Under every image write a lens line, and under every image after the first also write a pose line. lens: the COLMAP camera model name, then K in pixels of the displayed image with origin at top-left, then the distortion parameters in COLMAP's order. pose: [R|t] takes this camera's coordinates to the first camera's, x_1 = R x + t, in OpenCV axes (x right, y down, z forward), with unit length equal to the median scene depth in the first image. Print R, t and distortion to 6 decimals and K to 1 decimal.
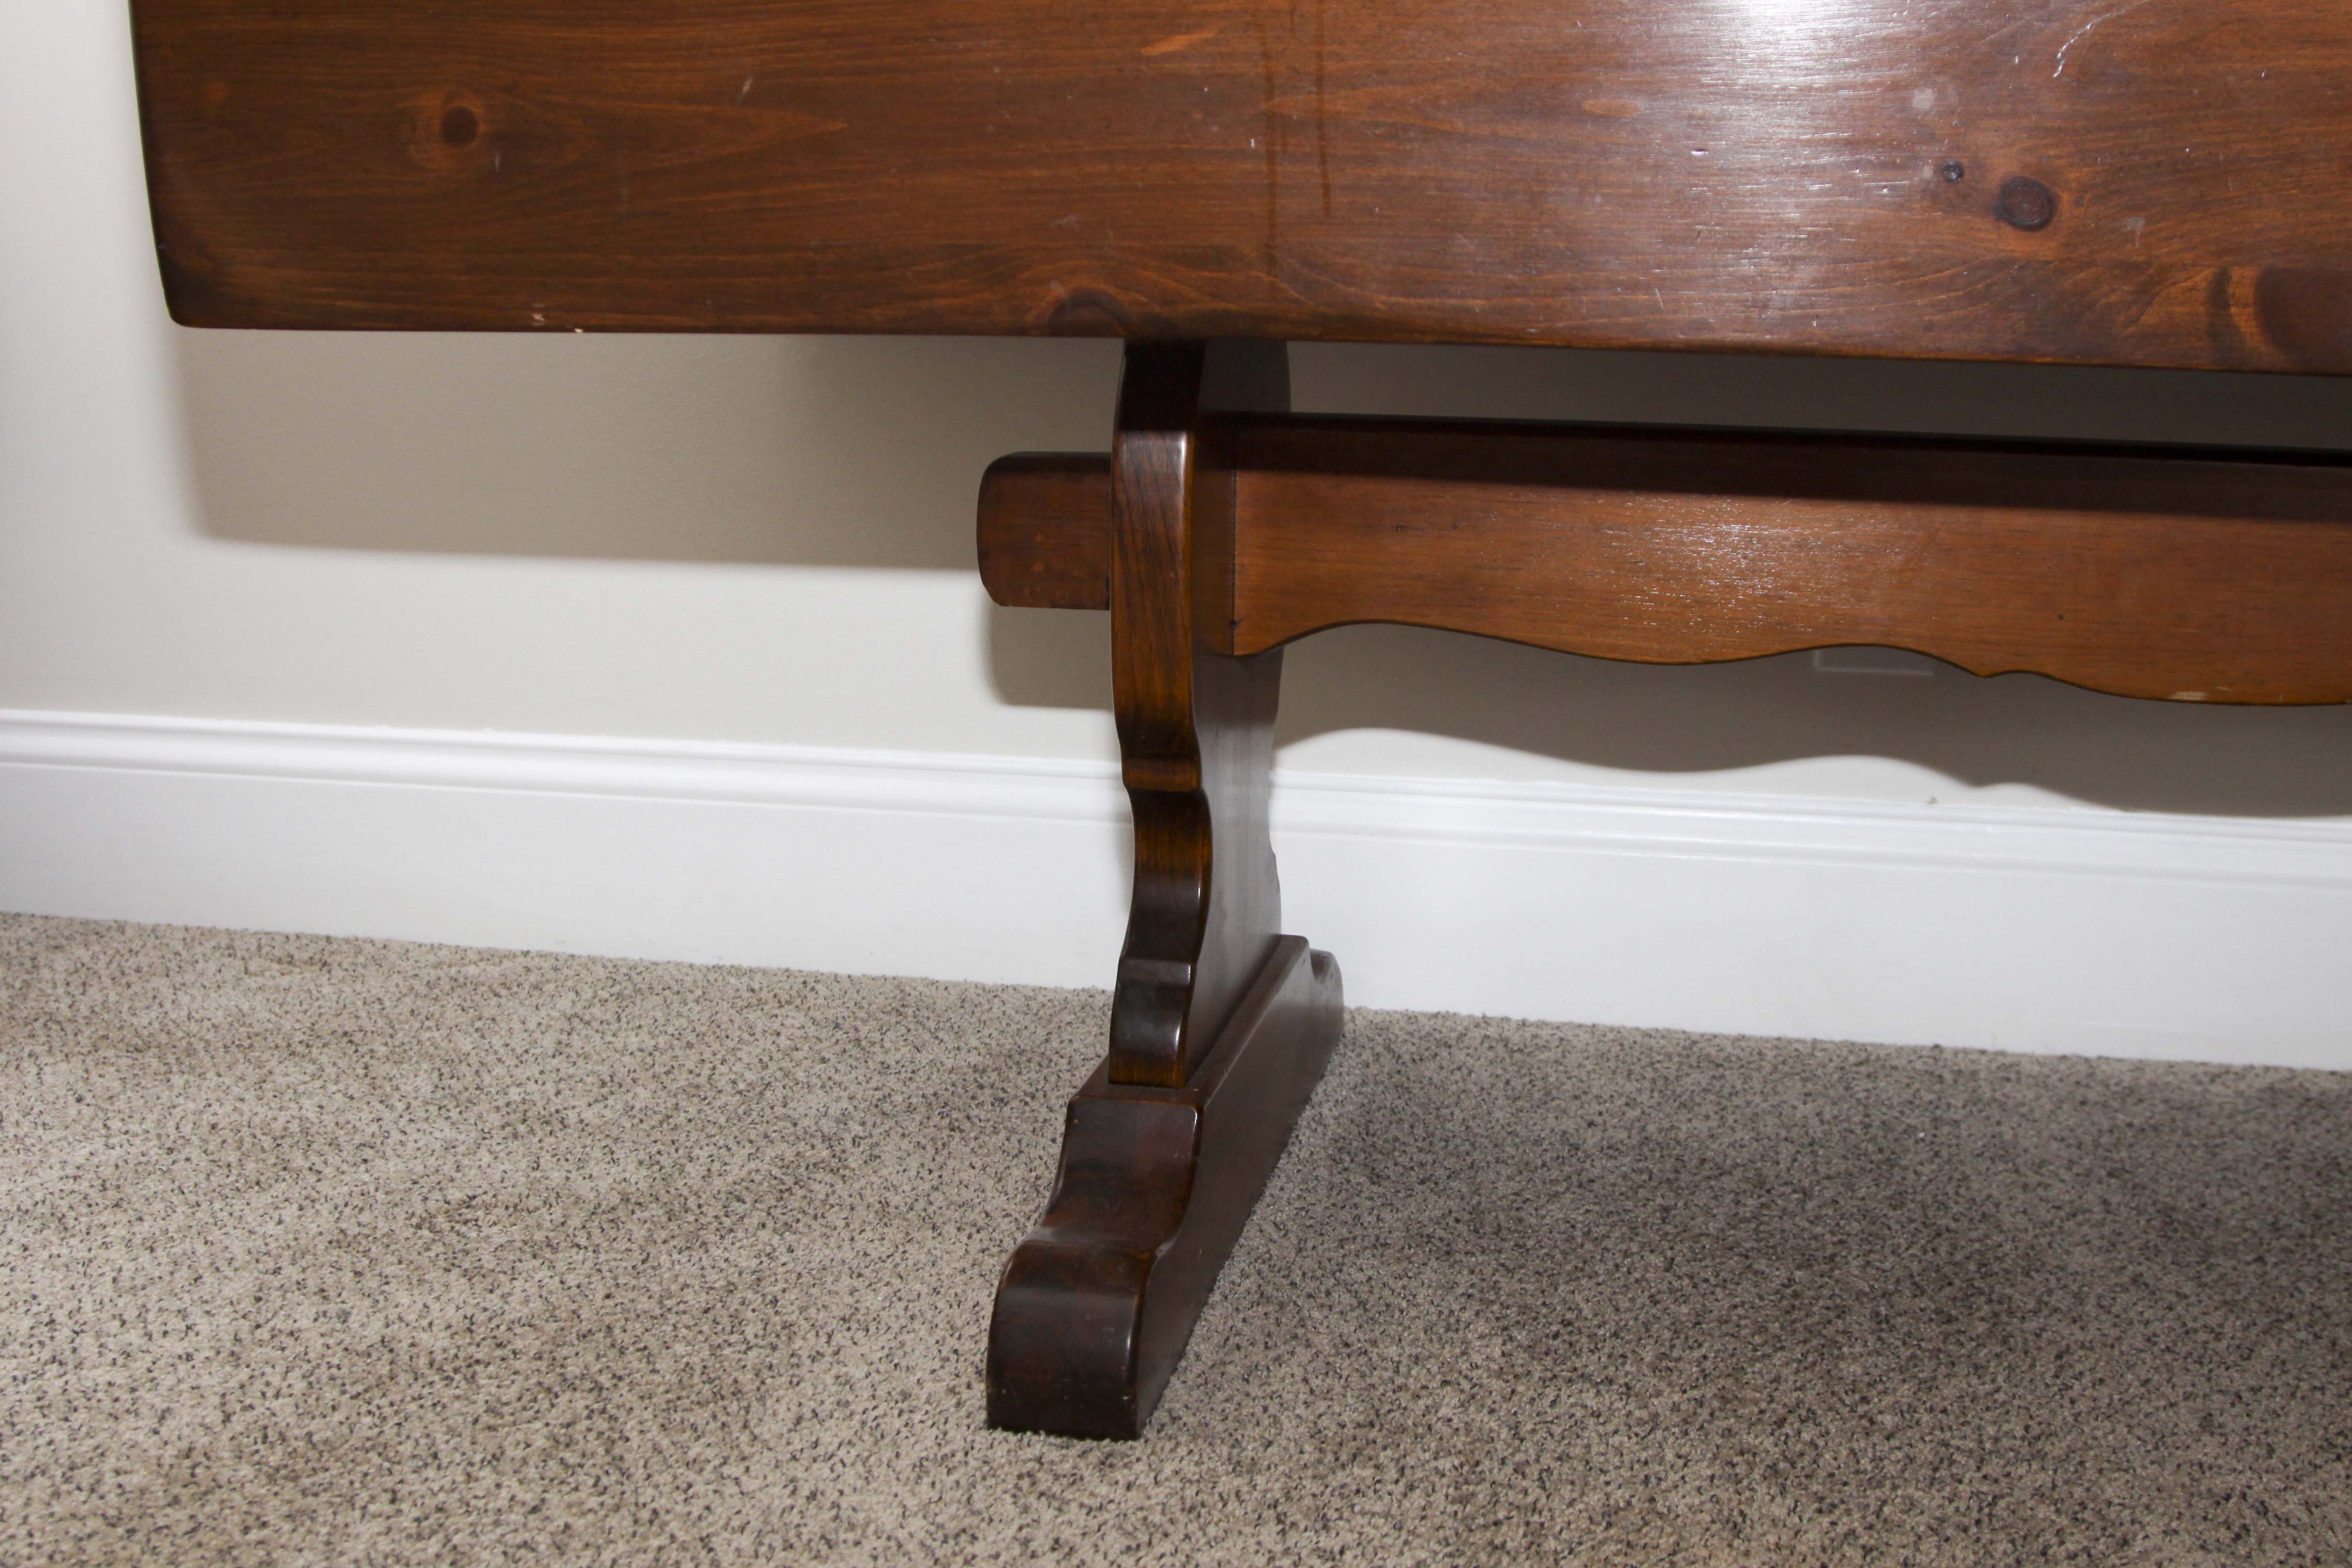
lens RADIAL K [[2495.9, 0, 1188.8], [0, 2495.9, 780.7], [0, 0, 1]] dist [-0.117521, 0.000000]
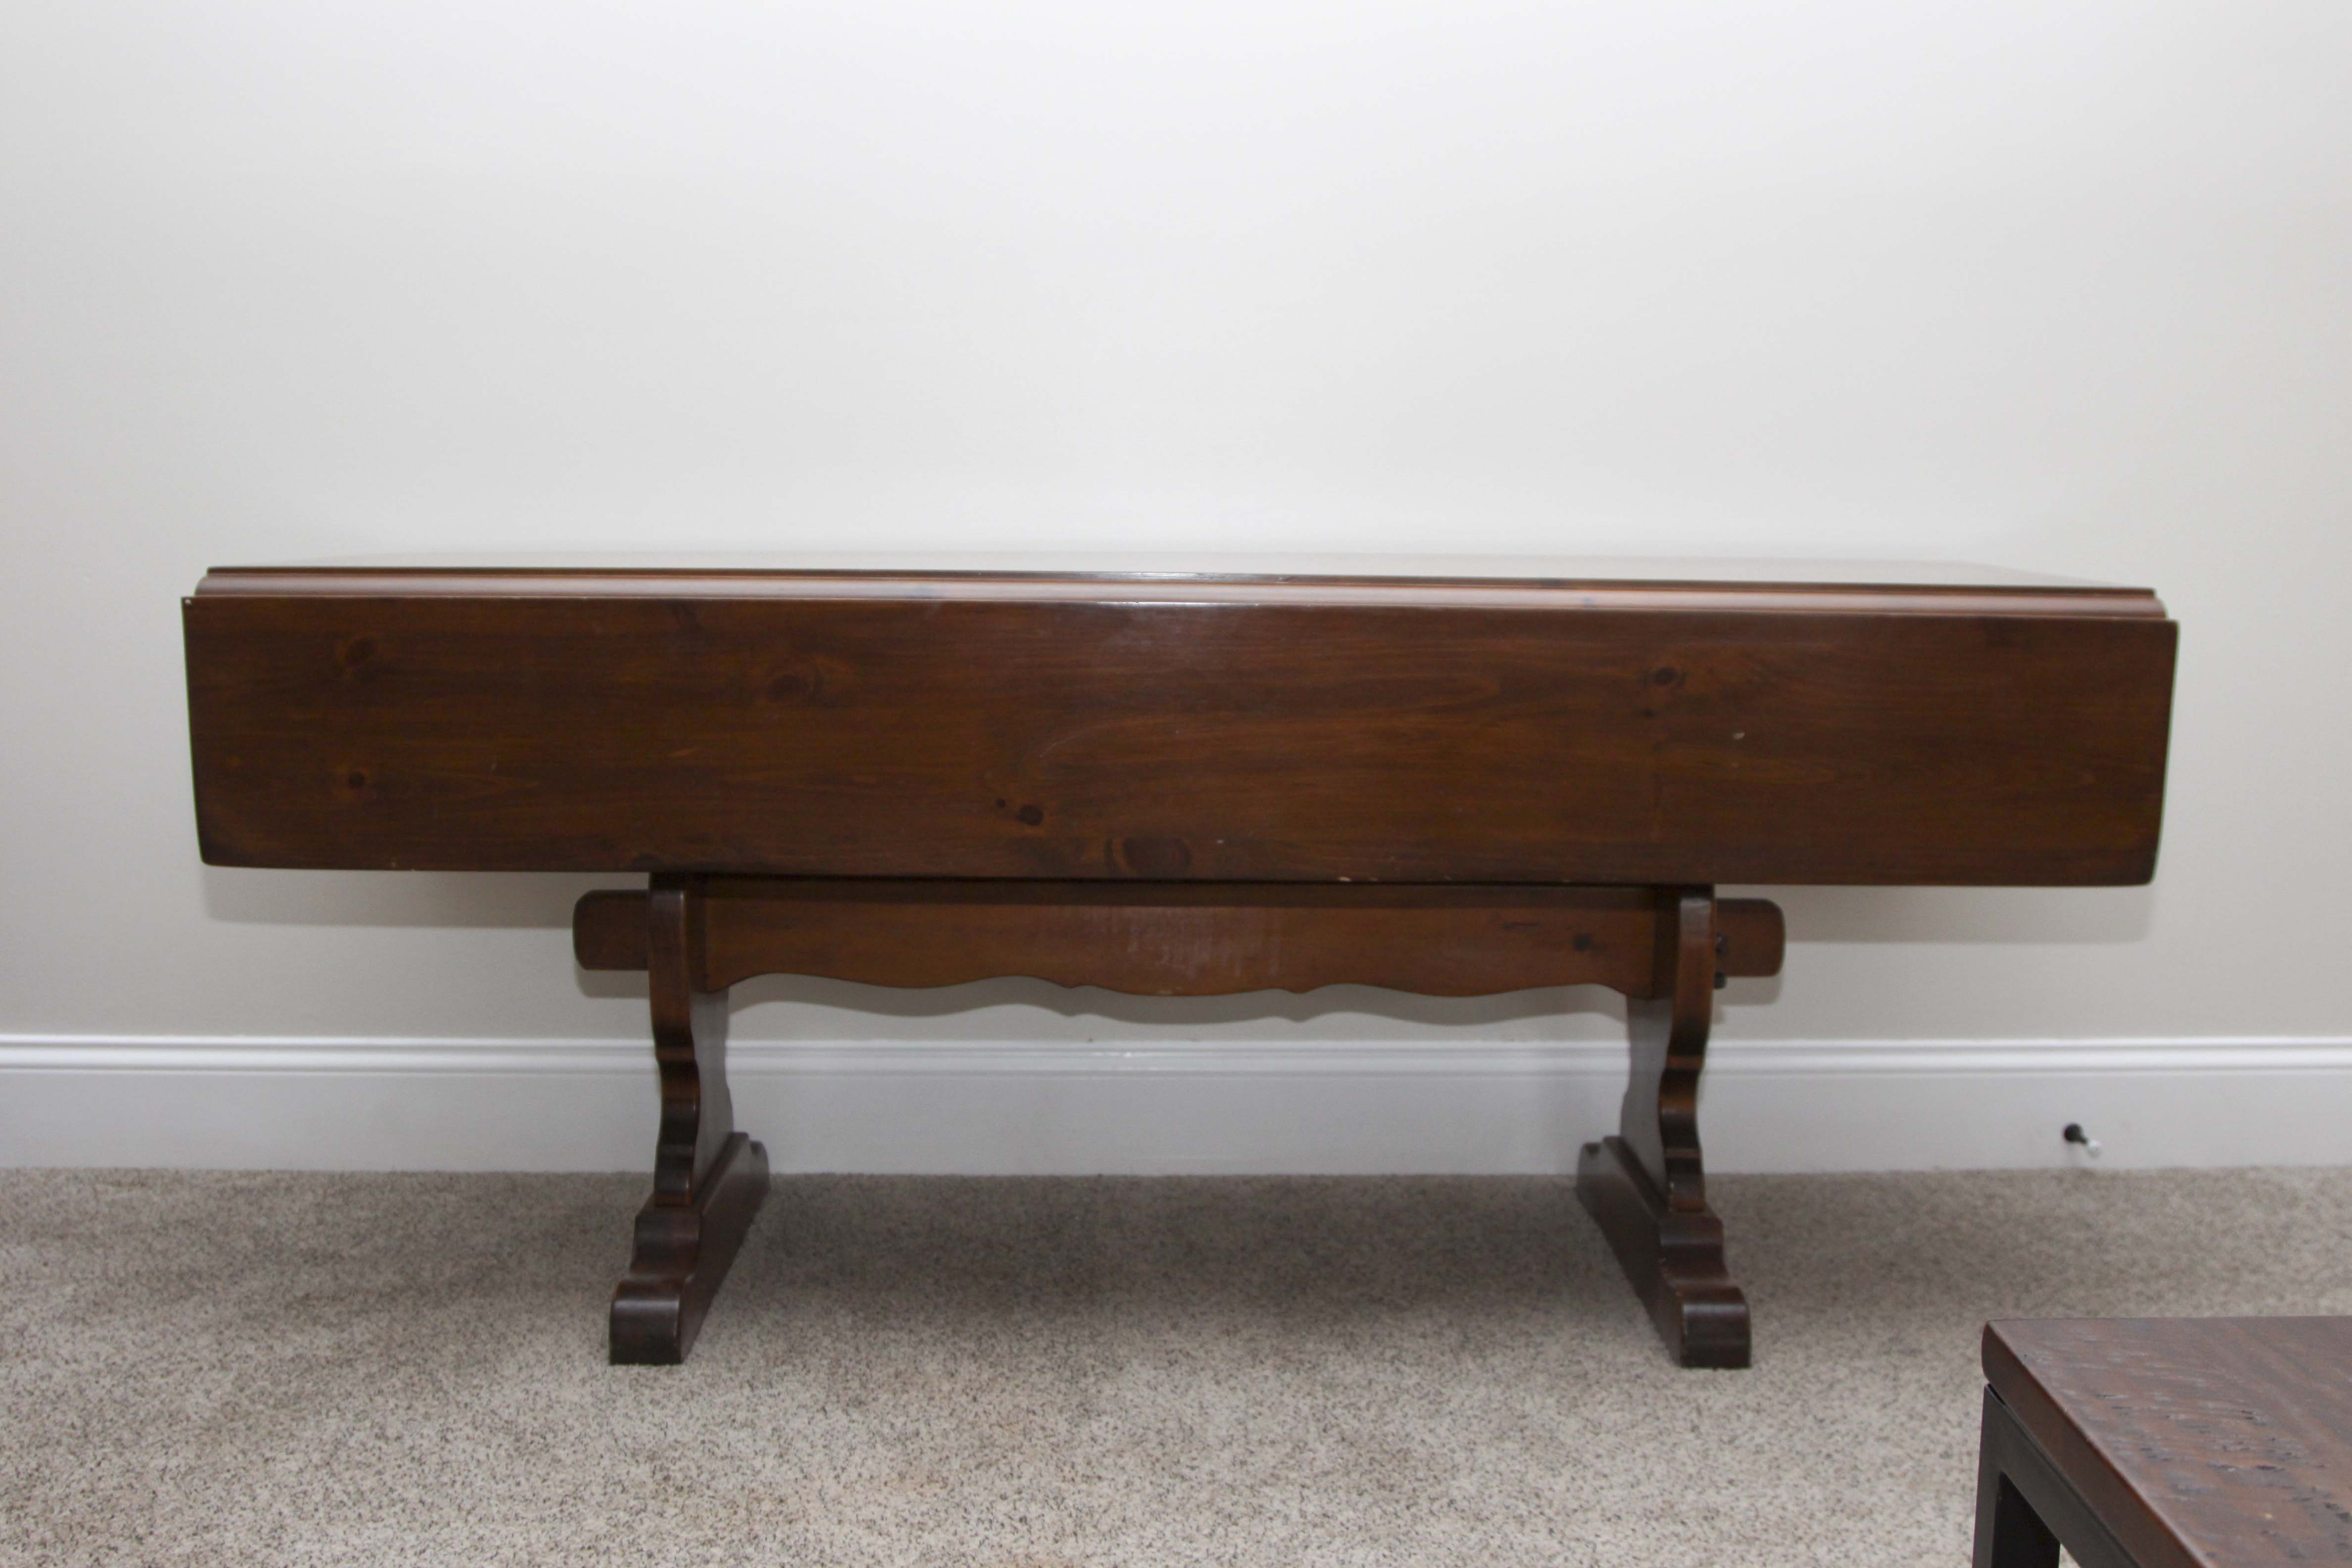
lens RADIAL K [[2495.9, 0, 1182.1], [0, 2495.9, 788.1], [0, 0, 1]] dist [-0.117521, 0.000000]
pose [[0.972838, -0.029597, 0.229586, -0.067899], [0.048695, 0.995766, -0.077969, -0.040648], [-0.226306, 0.087031, 0.970160, -1.100955]]
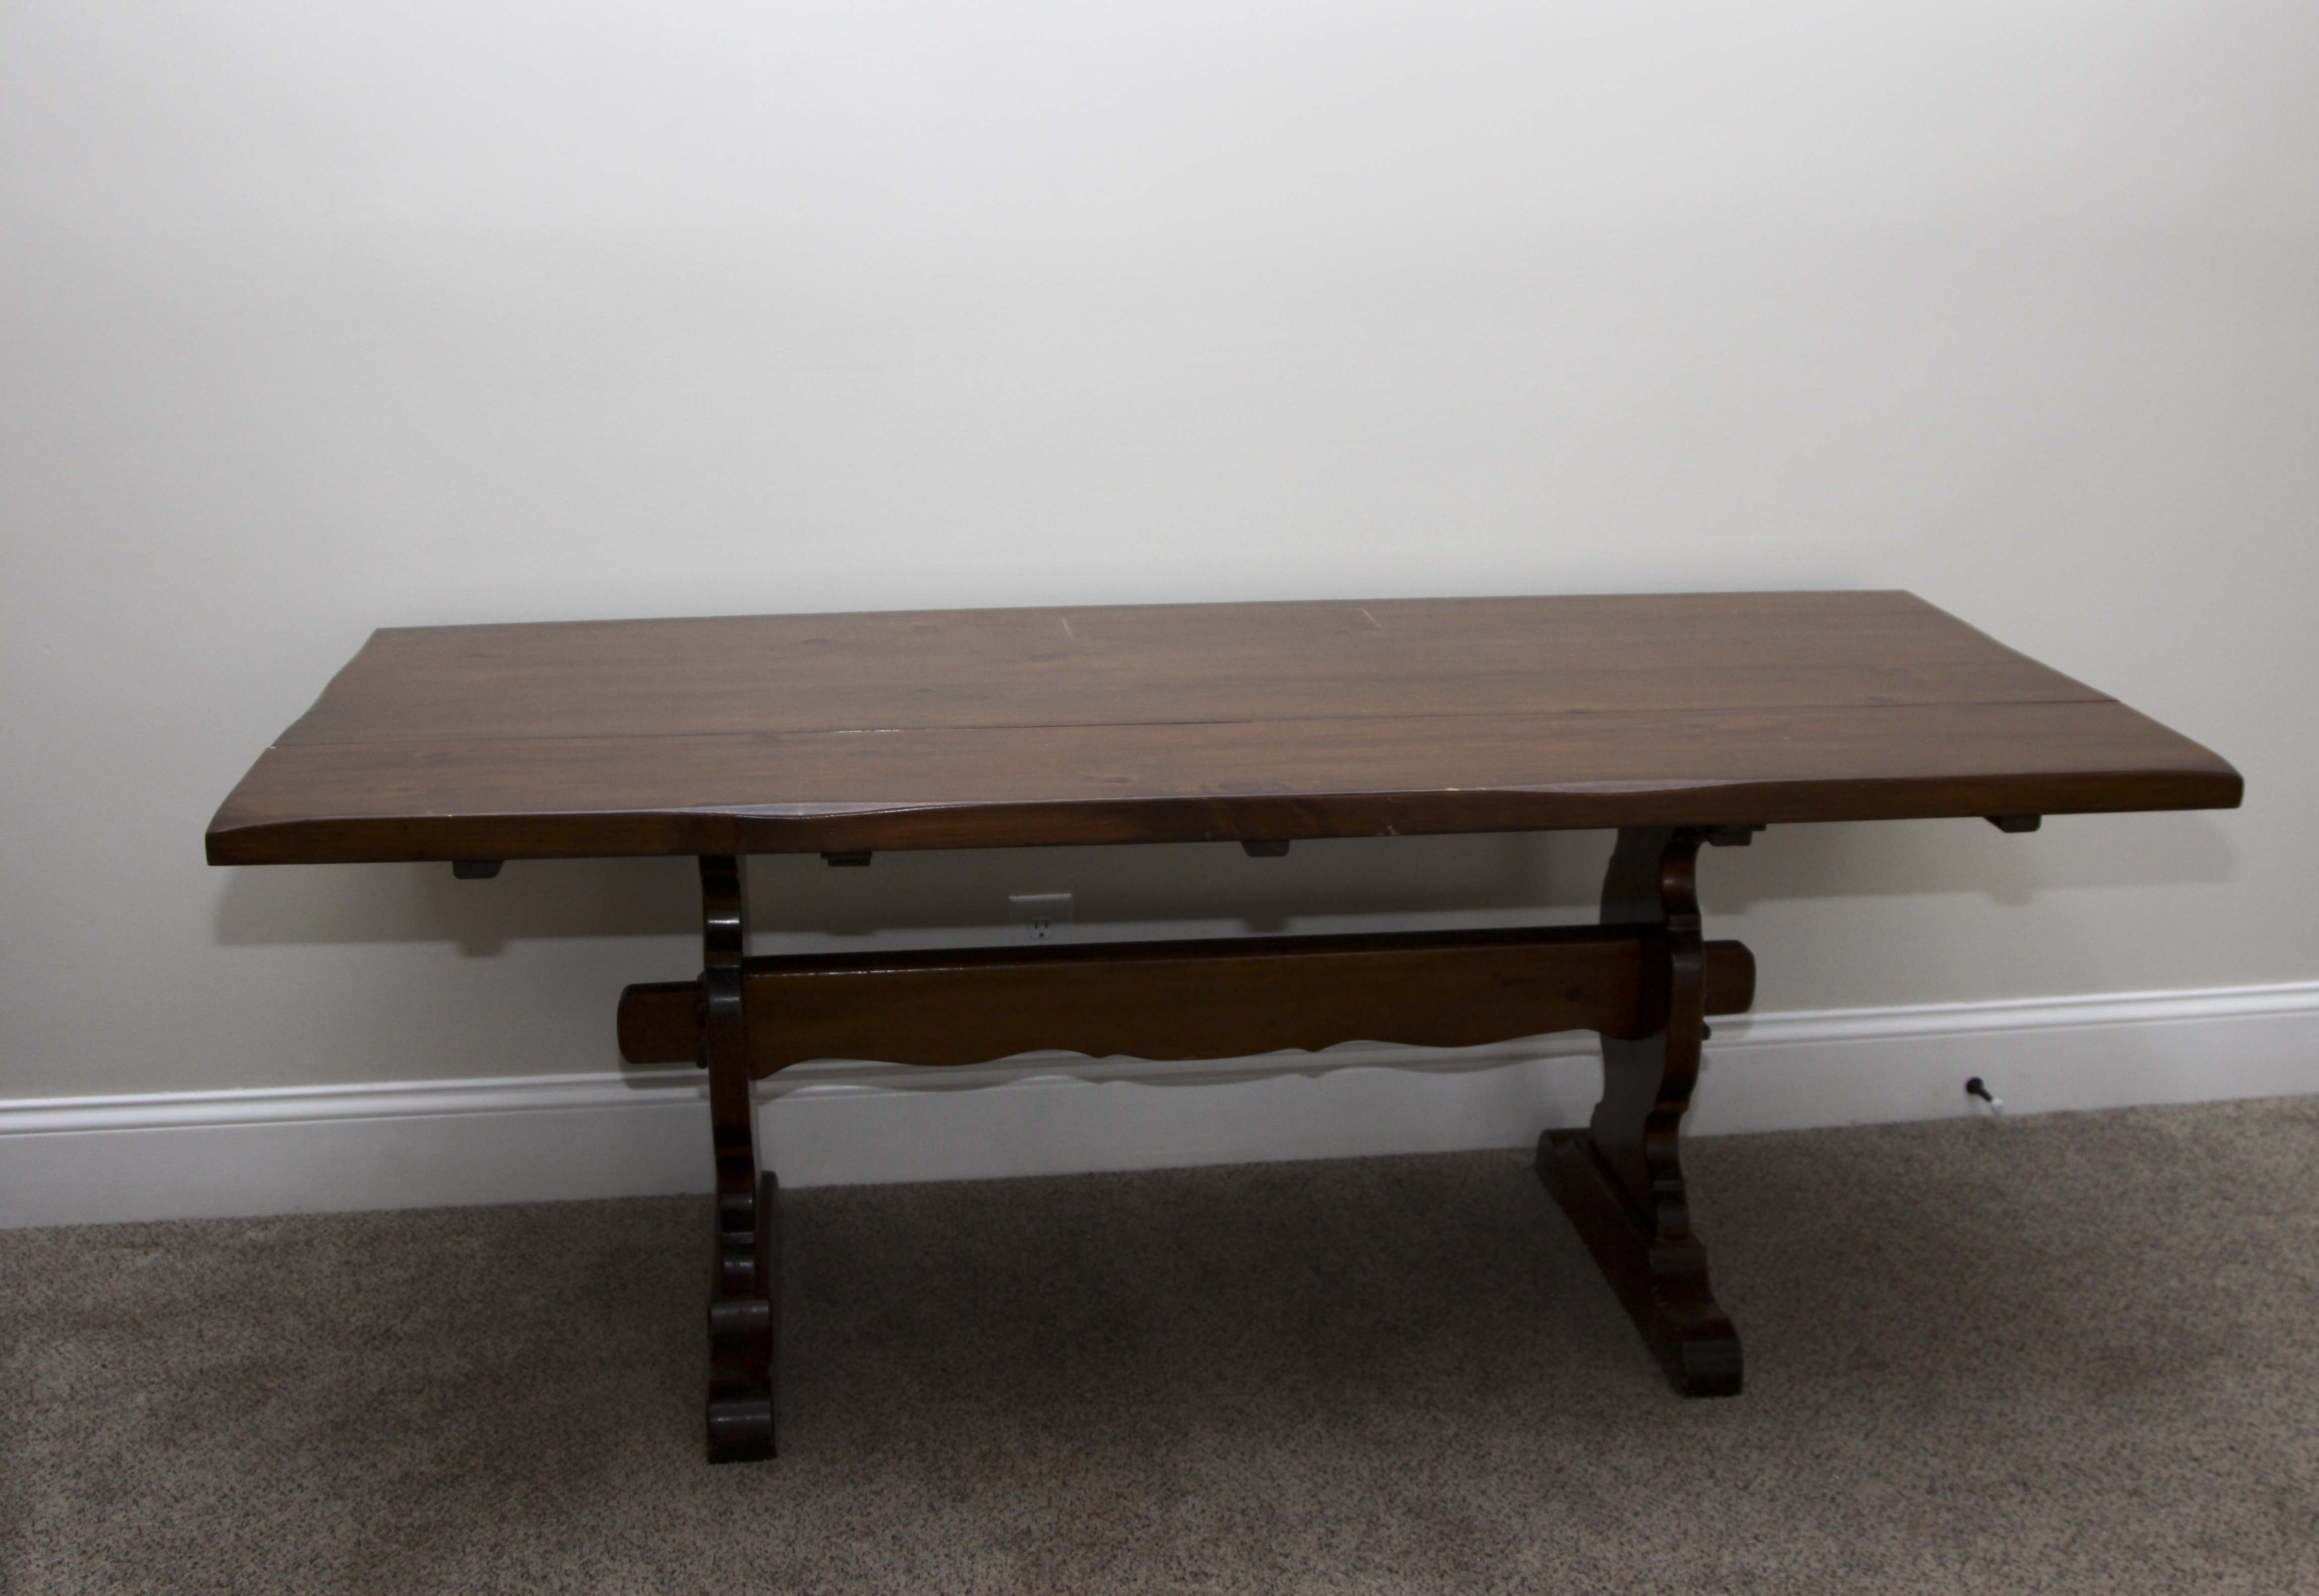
lens RADIAL K [[2543.4, 0, 1204.7], [0, 2543.4, 812.3], [0, 0, 1]] dist [-0.118244, 0.000000]
pose [[0.935583, -0.101468, 0.338215, -0.340223], [0.076675, 0.993348, 0.085912, -0.449430], [-0.344683, -0.054445, 0.937139, -1.164584]]
